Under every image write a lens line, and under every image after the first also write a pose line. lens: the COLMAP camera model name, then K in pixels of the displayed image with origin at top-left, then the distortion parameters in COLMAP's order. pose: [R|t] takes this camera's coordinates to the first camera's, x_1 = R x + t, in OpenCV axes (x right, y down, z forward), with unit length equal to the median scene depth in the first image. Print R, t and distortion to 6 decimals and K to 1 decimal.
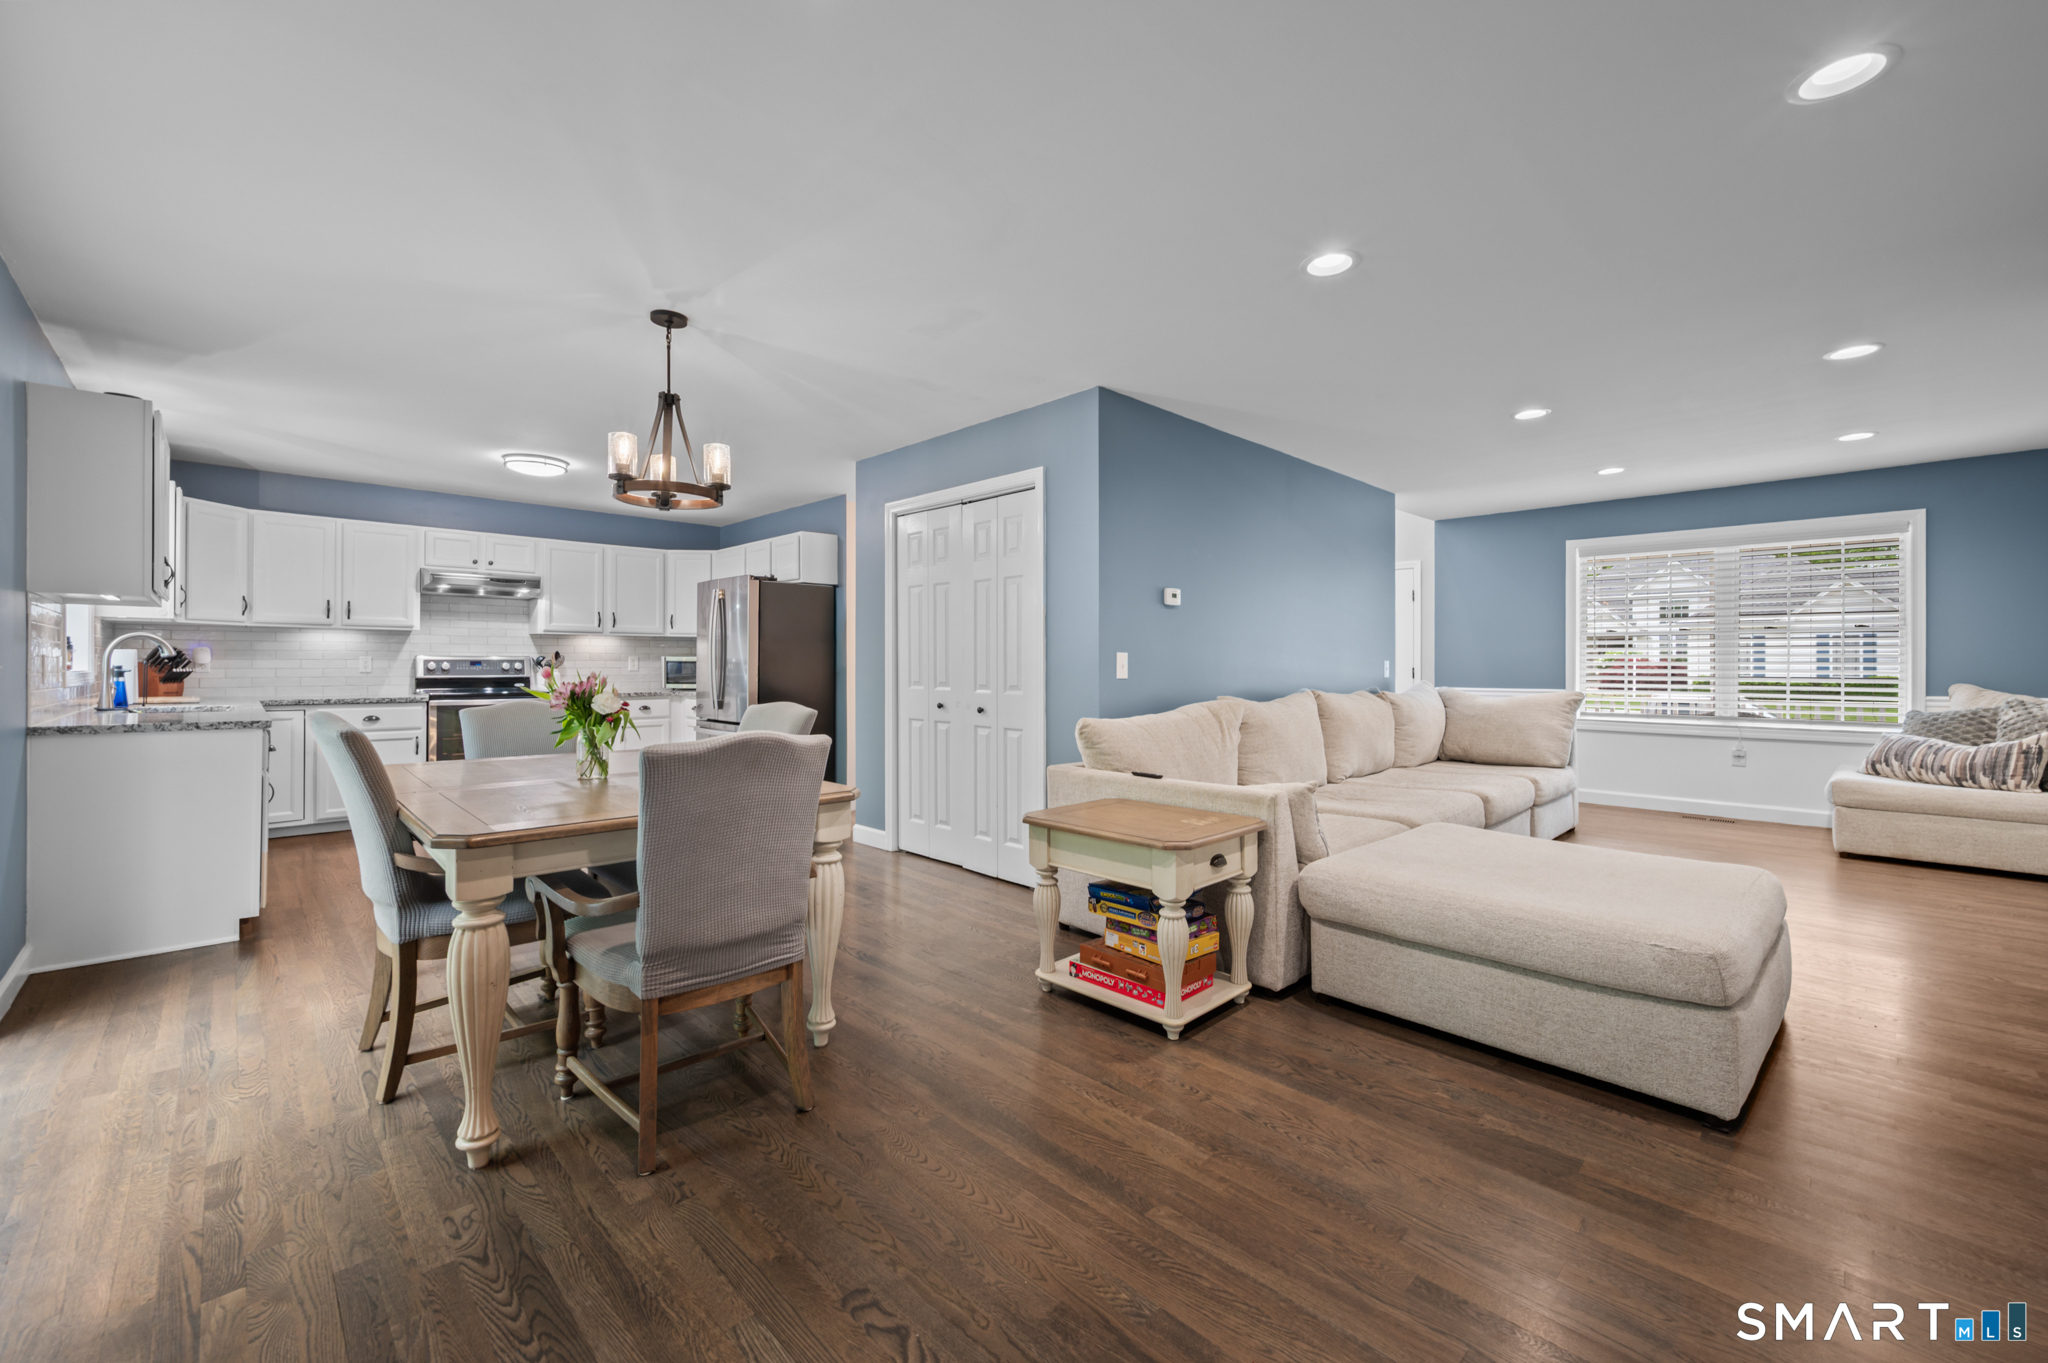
lens RADIAL K [[814.6, 0, 1034.3], [0, 814.6, 661.8], [0, 0, 1]] dist [-0.000059, 0.000100]
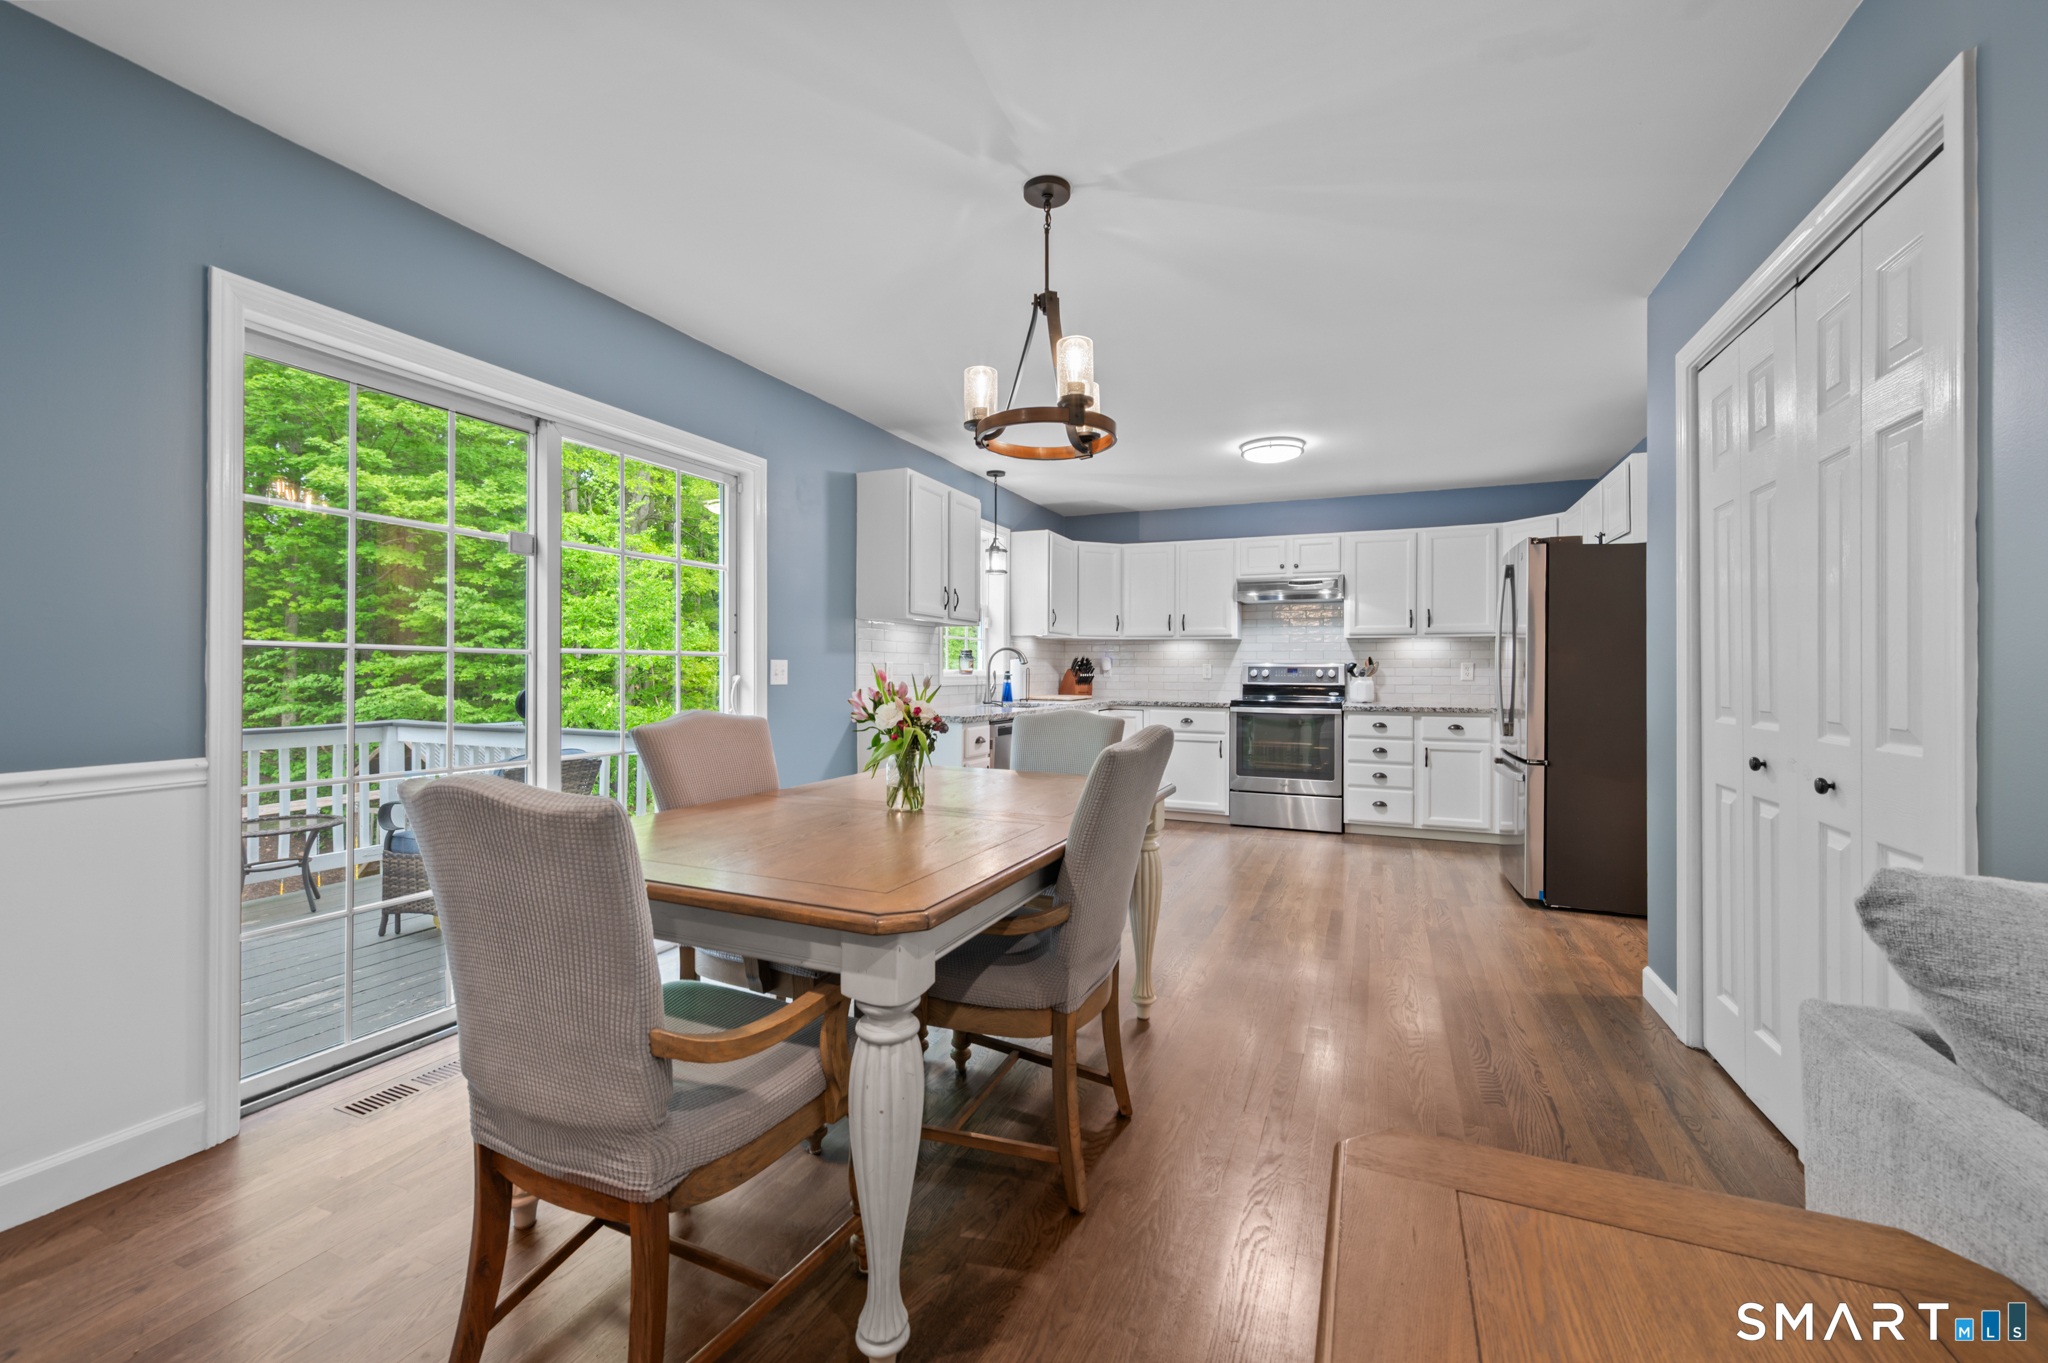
lens RADIAL K [[823.8, 0, 1028.1], [0, 823.8, 675.9], [0, 0, 1]] dist [-0.000444, -0.000220]
pose [[0.380058, 0.006779, -0.924938, 0.135967], [-0.002390, 0.999977, 0.006347, 0.003625], [0.924960, -0.000201, 0.380065, 0.421150]]
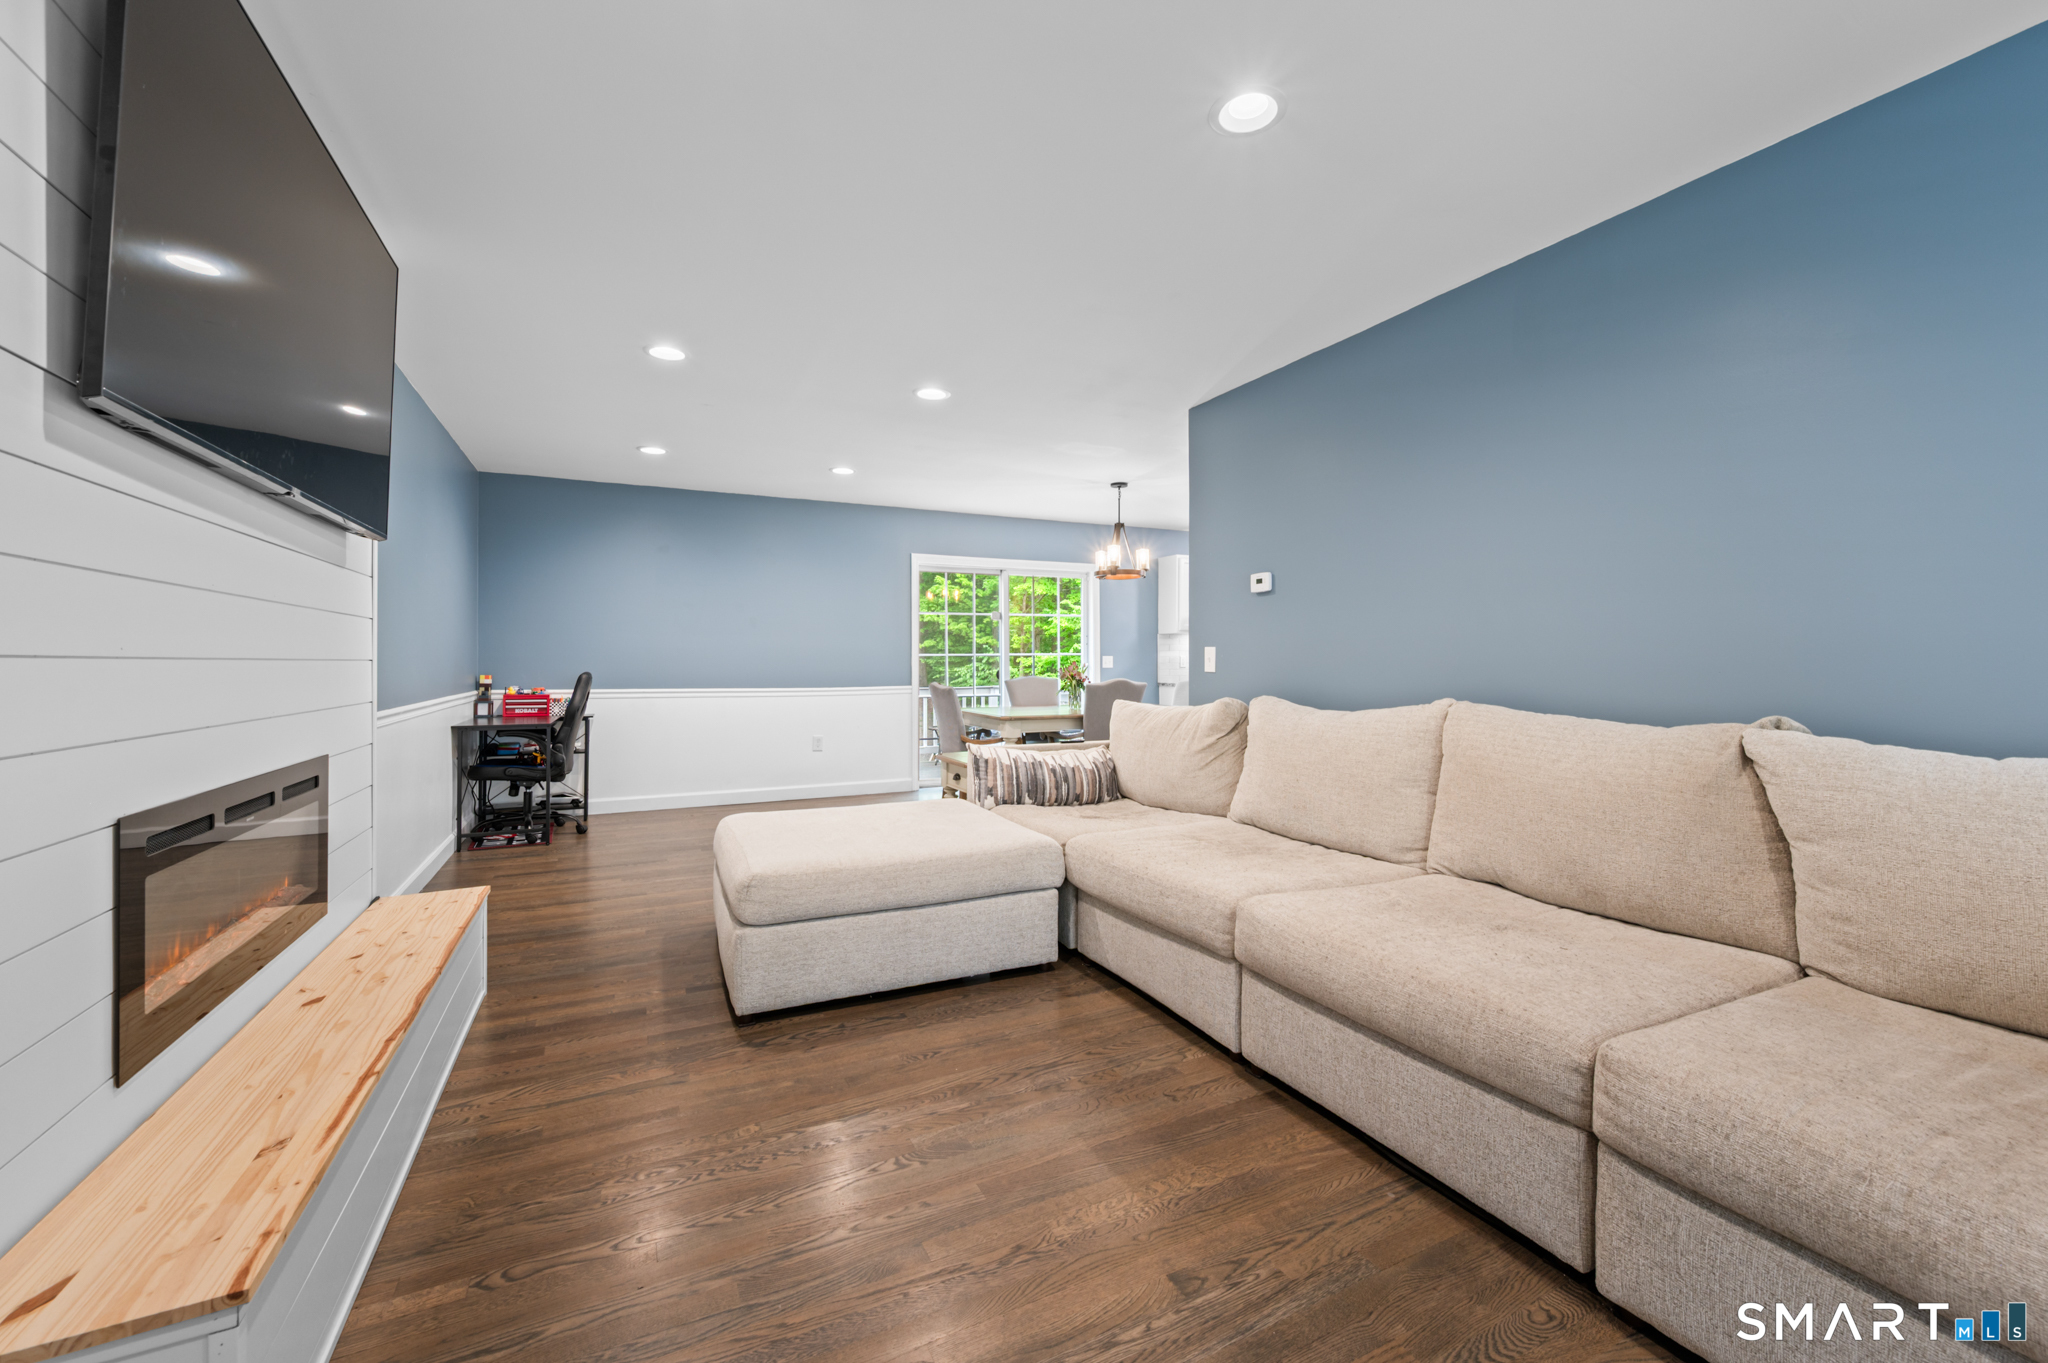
lens RADIAL K [[814.6, 0, 1034.3], [0, 814.6, 661.8], [0, 0, 1]] dist [-0.000059, 0.000100]
pose [[-0.334391, 0.013238, -0.942342, 0.865442], [0.002487, 0.999910, 0.013165, -0.013877], [0.942431, 0.002058, -0.334394, 0.869036]]
